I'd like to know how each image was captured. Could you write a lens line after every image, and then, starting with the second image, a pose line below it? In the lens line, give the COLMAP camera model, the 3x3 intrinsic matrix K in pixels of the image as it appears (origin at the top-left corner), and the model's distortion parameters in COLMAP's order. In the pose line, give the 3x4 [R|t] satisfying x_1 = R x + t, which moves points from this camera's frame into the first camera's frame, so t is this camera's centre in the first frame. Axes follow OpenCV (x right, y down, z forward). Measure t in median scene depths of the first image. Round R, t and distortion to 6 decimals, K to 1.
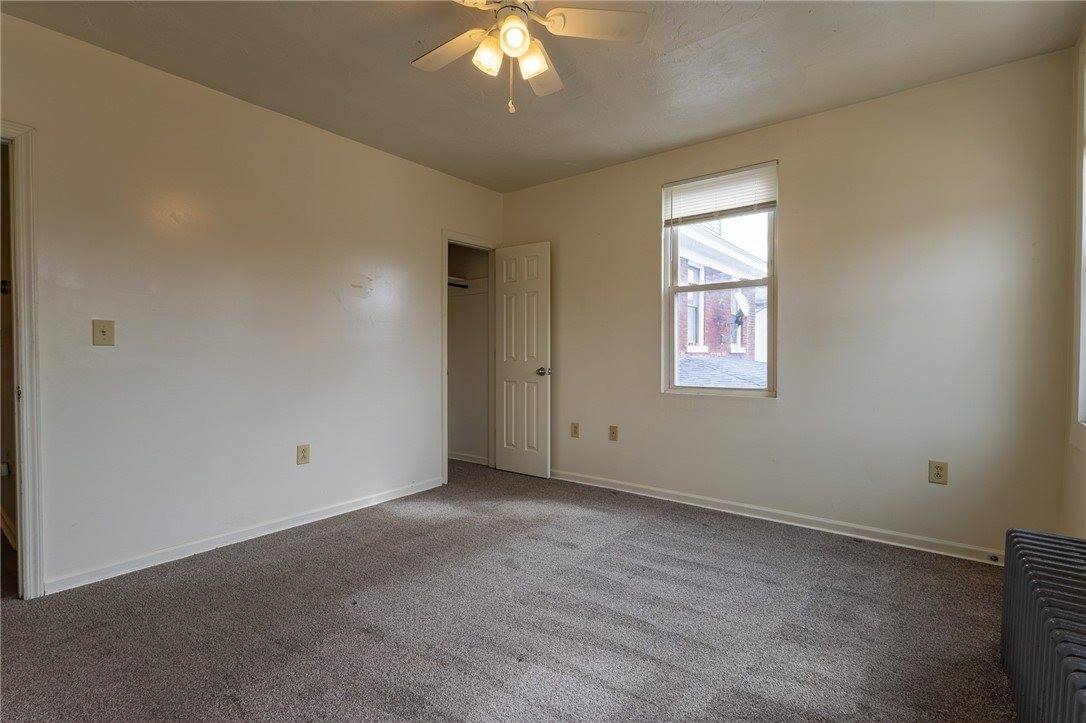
lens RADIAL K [[511.0, 0, 539.5], [0, 511.0, 361.9], [0, 0, 1]] dist [0.002003, 0.000242]
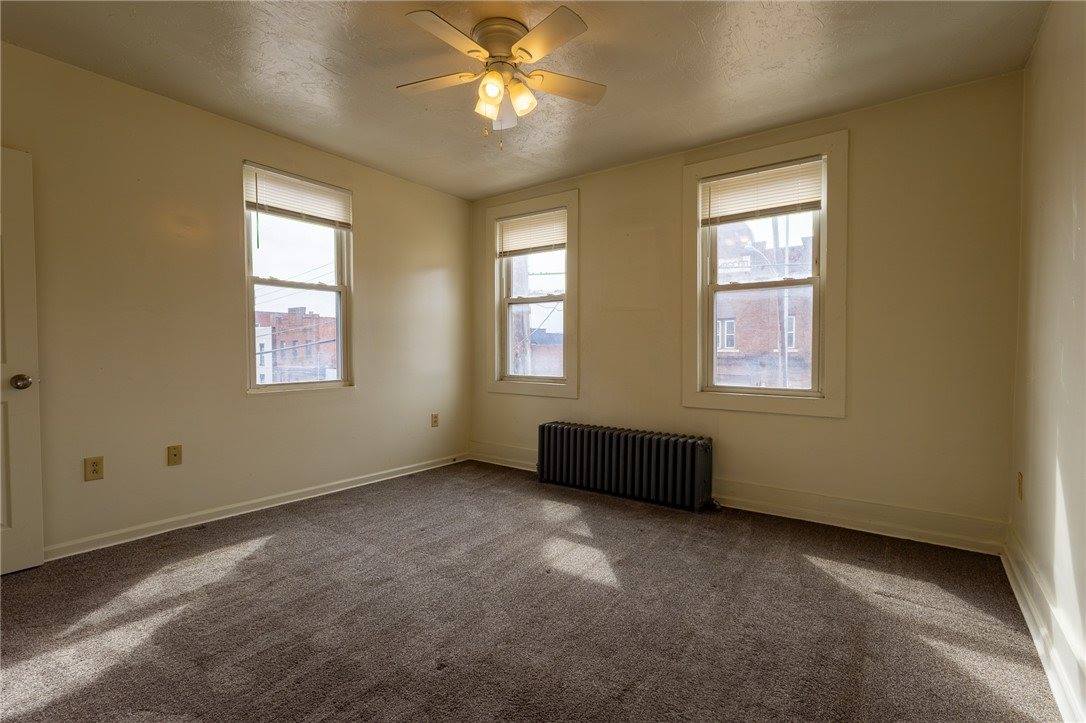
lens RADIAL K [[511.0, 0, 539.5], [0, 511.0, 361.9], [0, 0, 1]] dist [0.002003, 0.000242]
pose [[-0.034633, -0.023103, 0.999133, -0.709522], [0.019931, 0.999518, 0.023803, -0.006631], [-0.999201, 0.020738, -0.034156, 0.548824]]
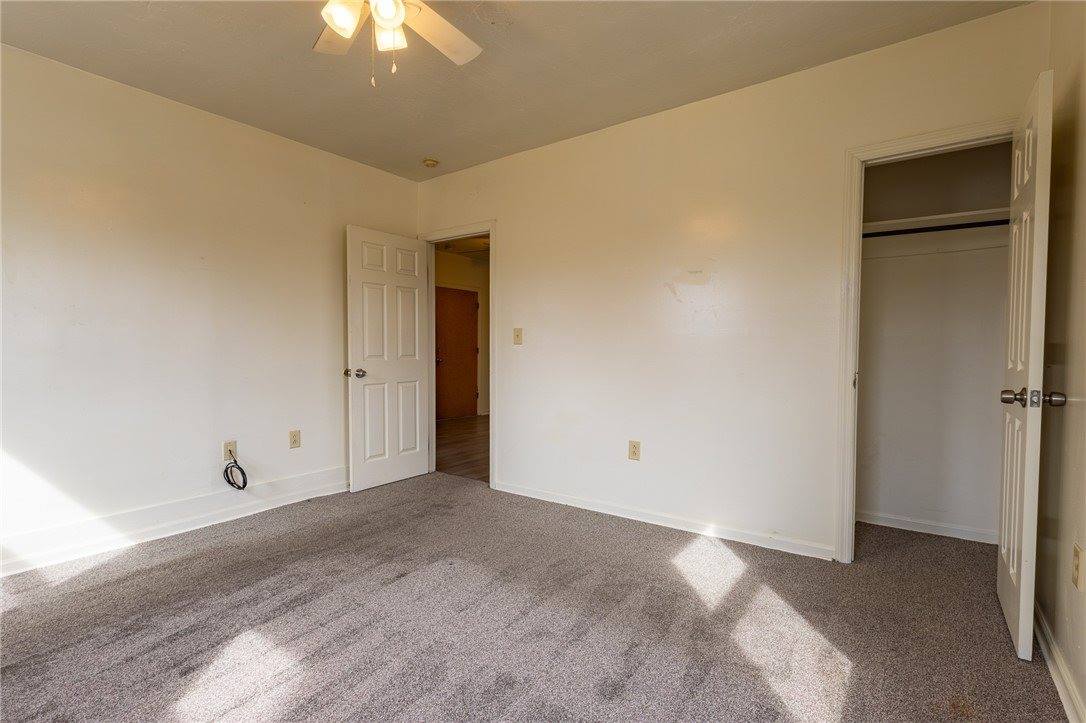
lens RADIAL K [[511.0, 0, 539.5], [0, 511.0, 361.9], [0, 0, 1]] dist [0.002003, 0.000242]
pose [[0.029323, 0.027488, -0.999192, 0.499702], [-0.023071, 0.999374, 0.026816, -0.014090], [0.999304, 0.022267, 0.029938, 0.728475]]
